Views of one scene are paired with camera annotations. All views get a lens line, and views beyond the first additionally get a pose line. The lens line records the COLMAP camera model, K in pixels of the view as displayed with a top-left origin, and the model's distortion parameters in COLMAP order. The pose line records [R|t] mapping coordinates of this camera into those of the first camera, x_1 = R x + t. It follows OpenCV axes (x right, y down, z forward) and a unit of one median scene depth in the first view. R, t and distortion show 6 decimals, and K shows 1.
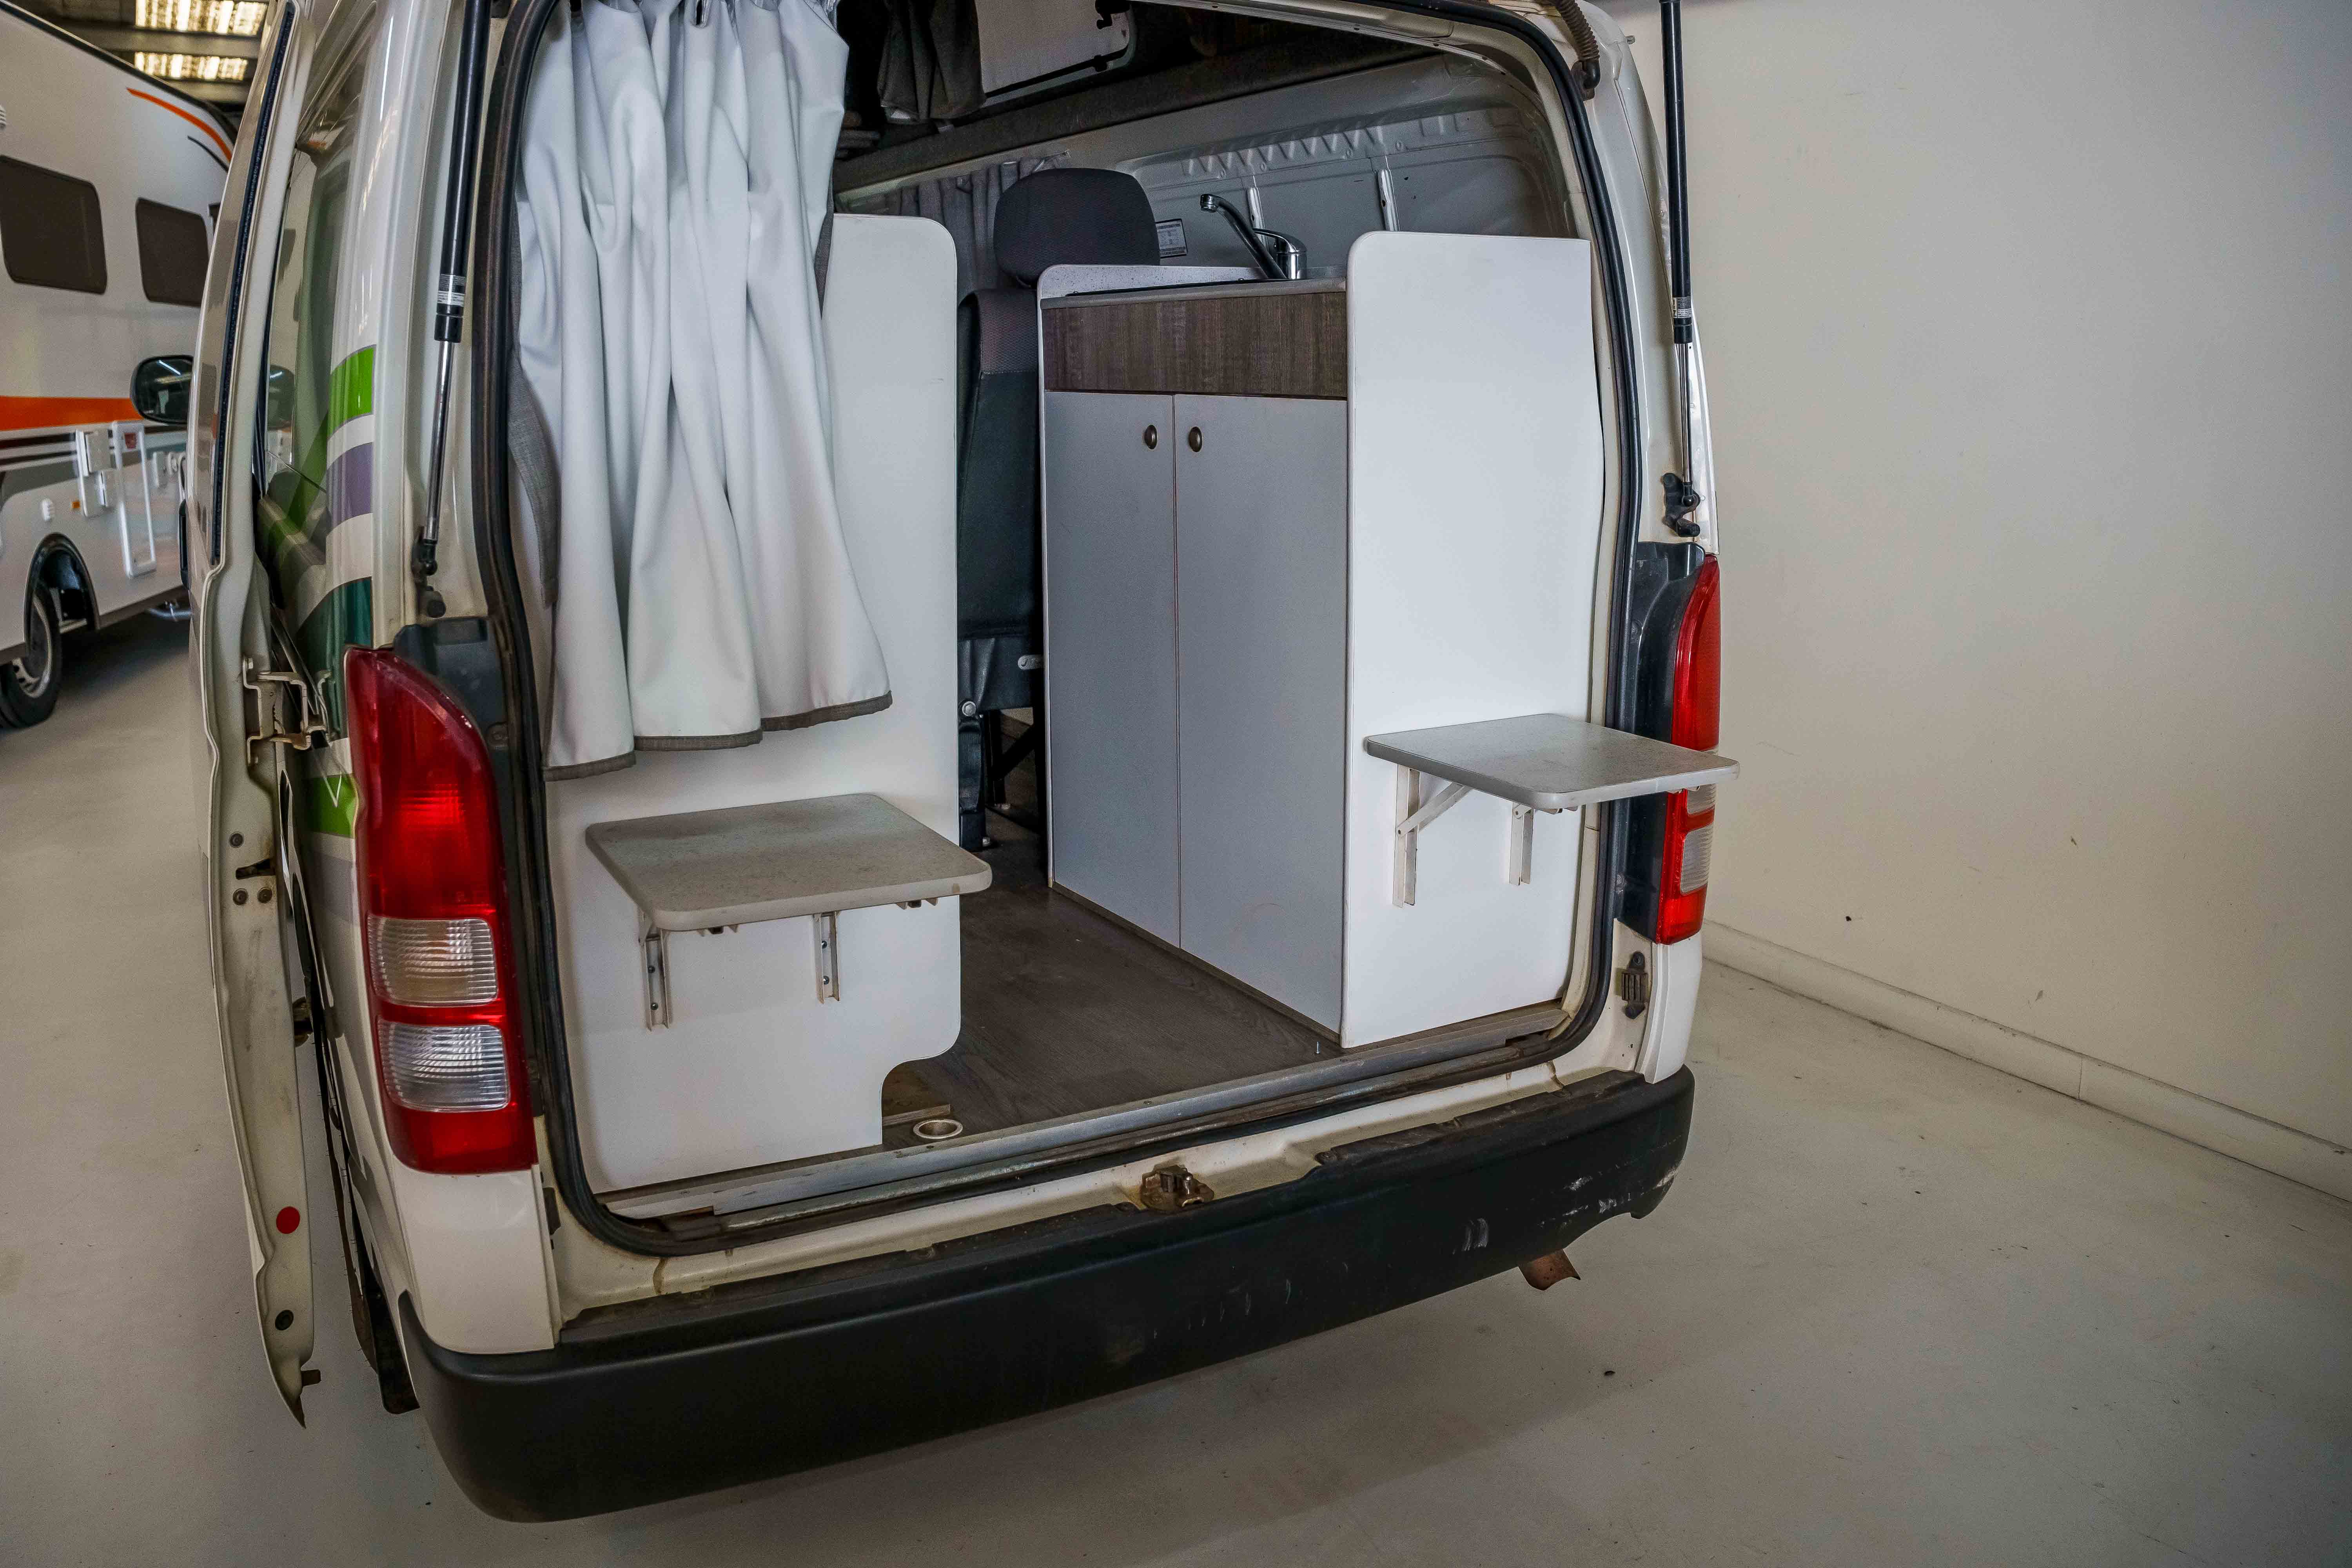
lens RADIAL K [[1927.2, 0, 1176.0], [0, 1927.2, 784.0], [0, 0, 1]] dist [-0.076724, 0.000742]
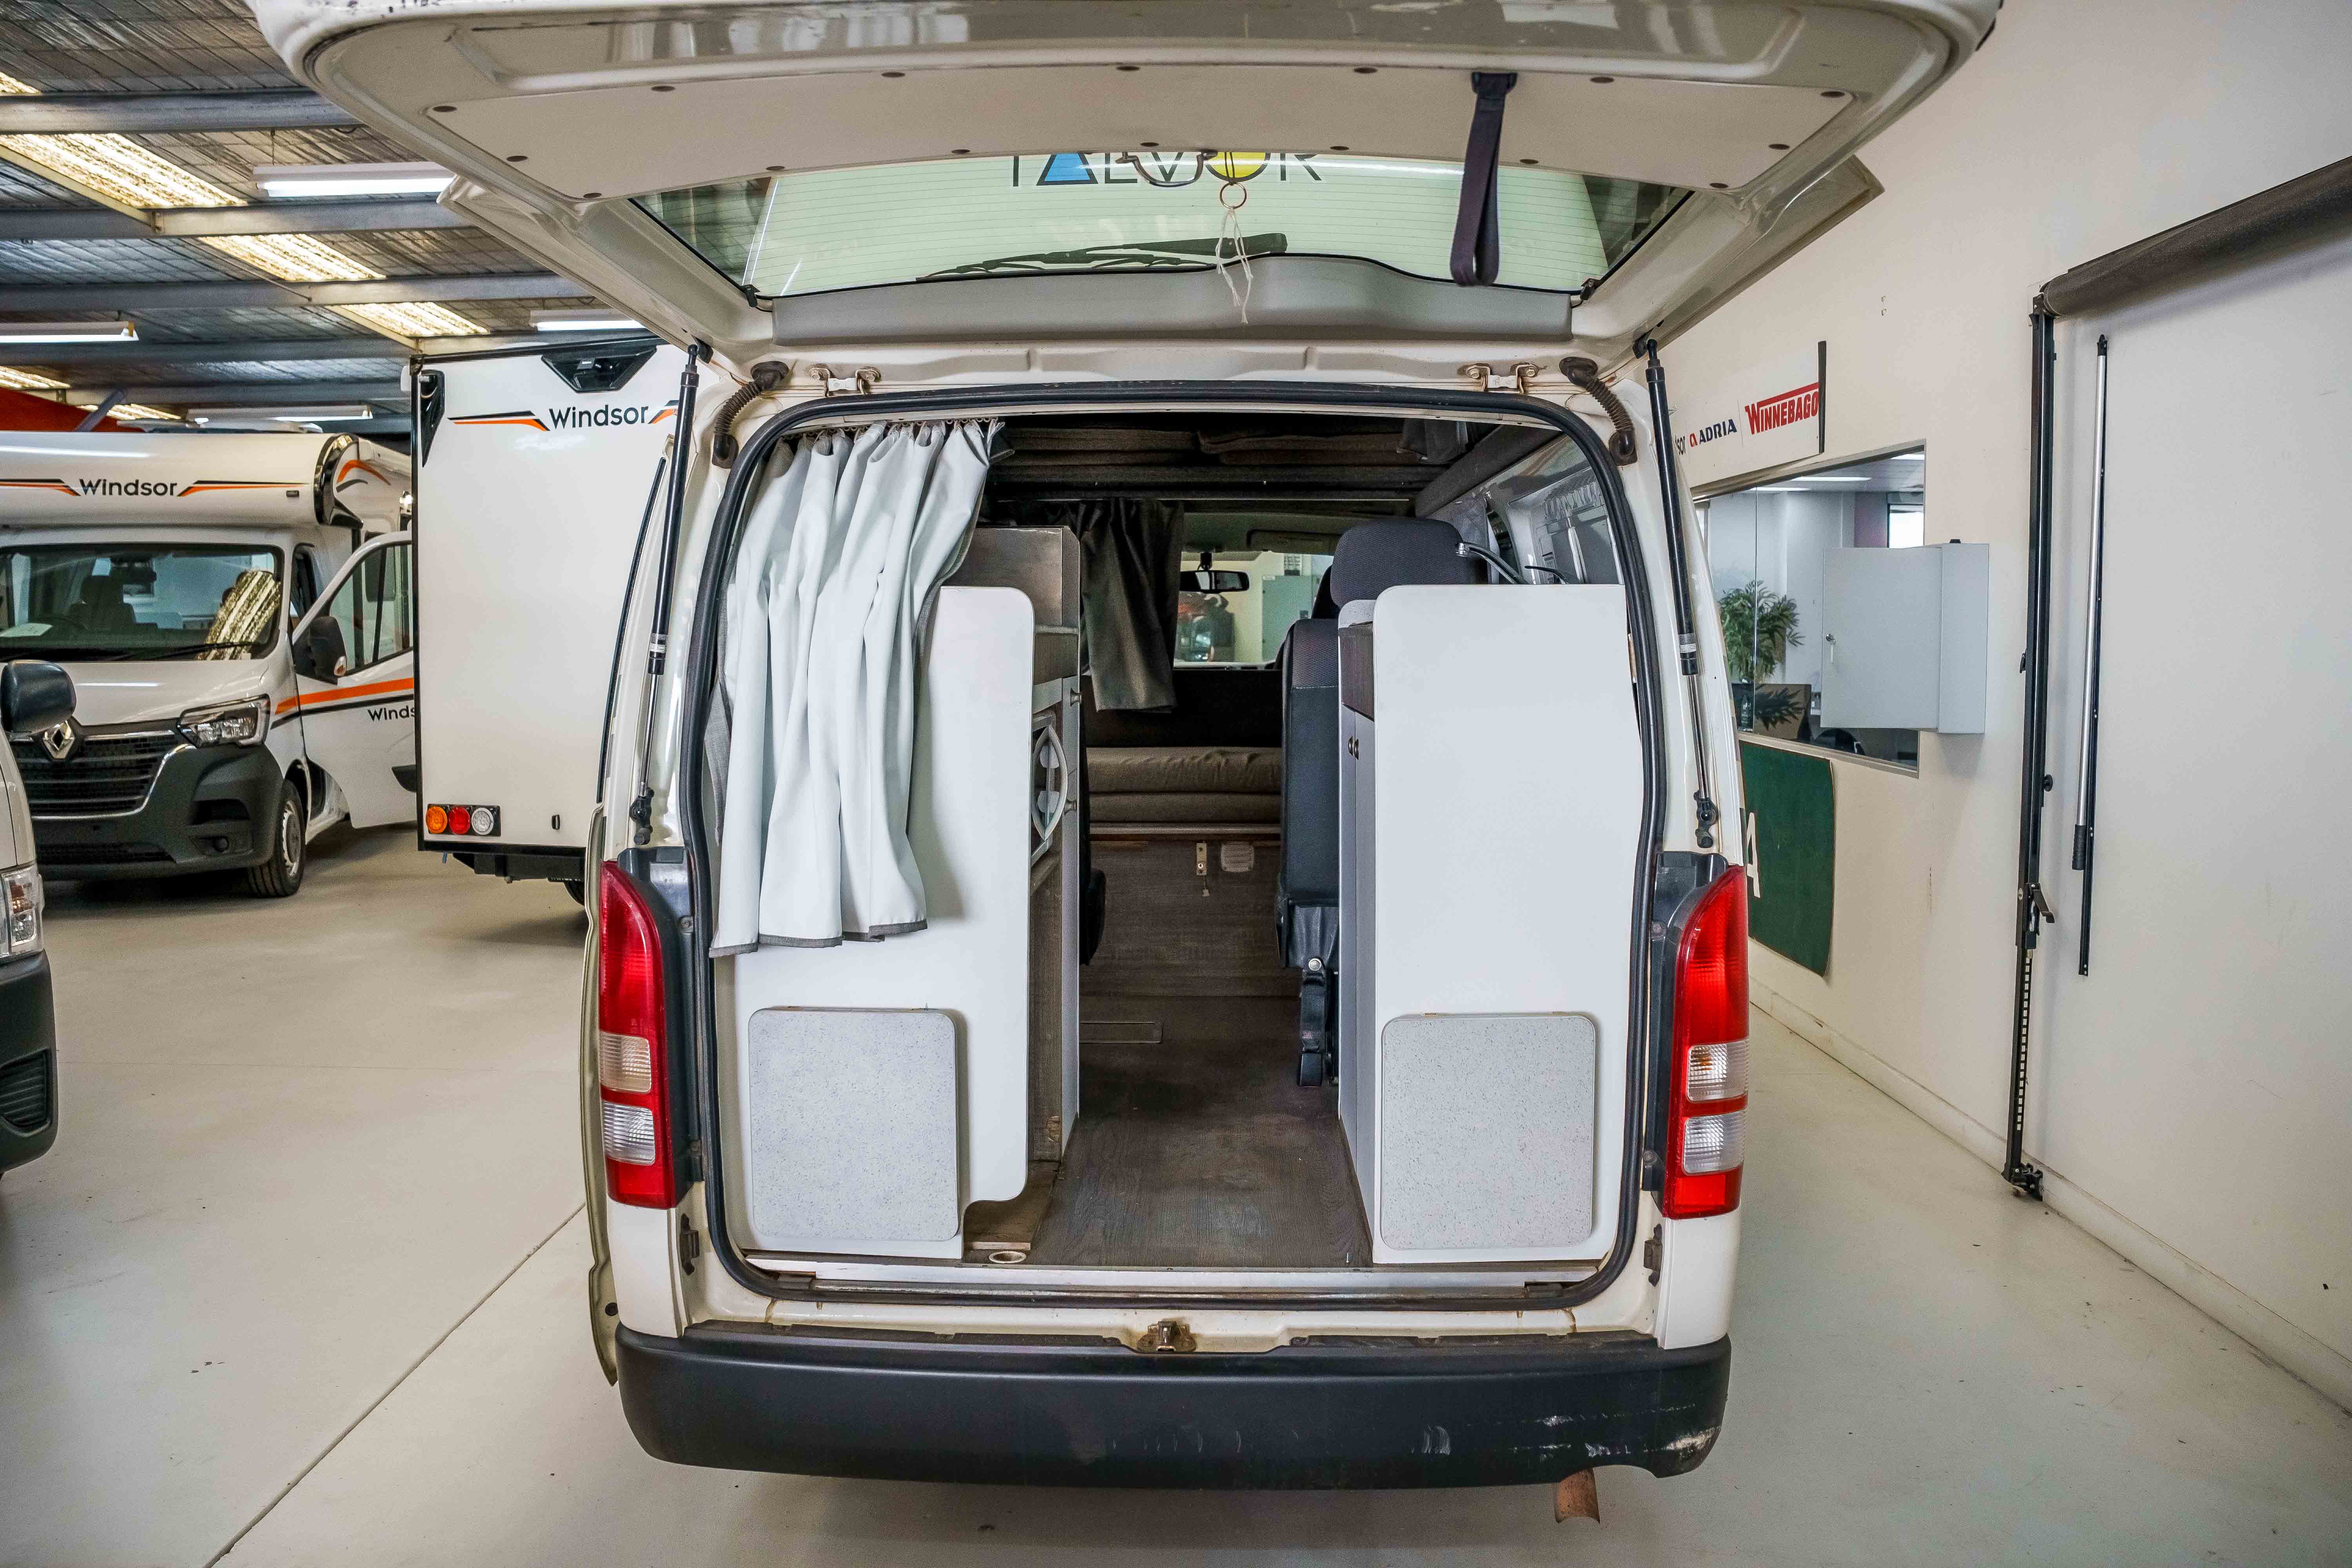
lens RADIAL K [[1927.2, 0, 1176.0], [0, 1927.2, 784.0], [0, 0, 1]] dist [-0.076724, 0.000742]
pose [[0.858229, 0.051278, -0.510699, 0.582409], [-0.113504, 0.989324, -0.091408, -0.031017], [0.500559, 0.136415, 0.854887, -0.105353]]
